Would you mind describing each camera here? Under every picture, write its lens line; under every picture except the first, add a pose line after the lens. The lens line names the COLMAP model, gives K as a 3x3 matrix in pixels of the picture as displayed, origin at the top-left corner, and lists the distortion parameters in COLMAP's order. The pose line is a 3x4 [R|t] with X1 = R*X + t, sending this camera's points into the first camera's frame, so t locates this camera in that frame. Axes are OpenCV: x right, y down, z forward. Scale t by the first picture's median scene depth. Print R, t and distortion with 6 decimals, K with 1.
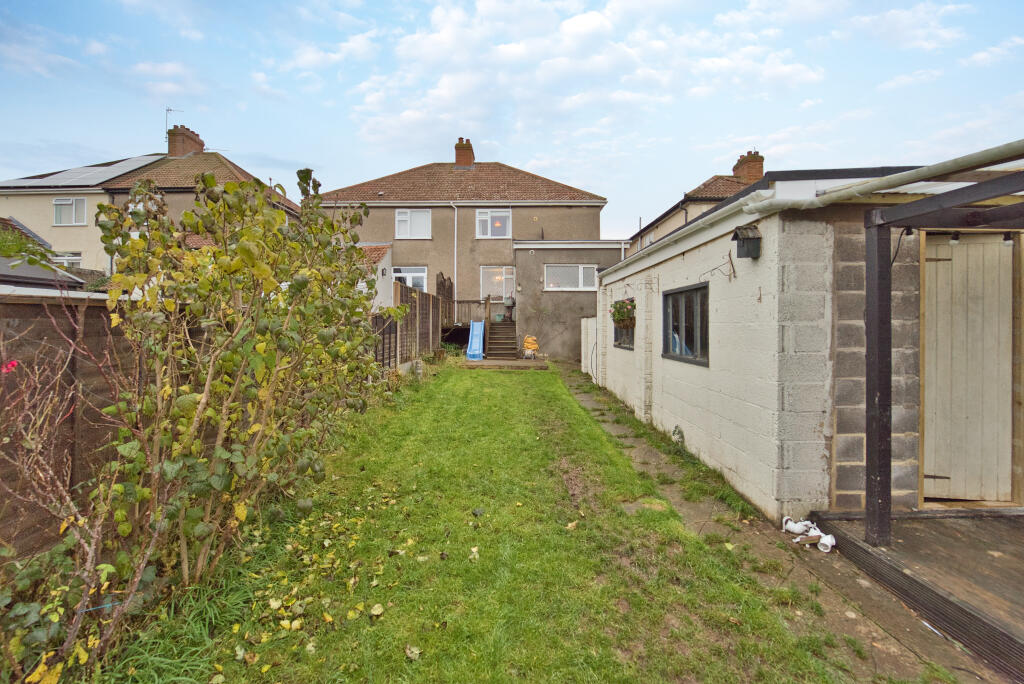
lens RADIAL K [[431.3, 0, 509.3], [0, 431.3, 336.8], [0, 0, 1]] dist [-0.019641, 0.000649]
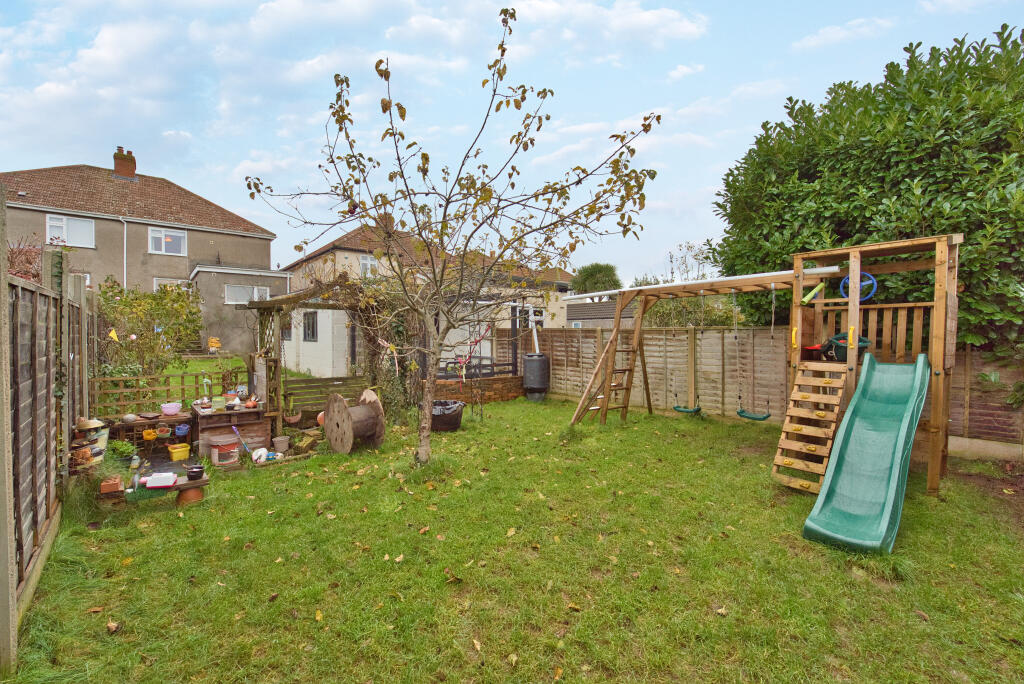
lens RADIAL K [[431.3, 0, 509.3], [0, 431.3, 336.8], [0, 0, 1]] dist [-0.019641, 0.000649]
pose [[0.752173, -0.000958, 0.658965, -0.100165], [0.017039, 0.999693, -0.017995, 0.026451], [-0.658746, 0.024763, 0.751958, -0.446085]]
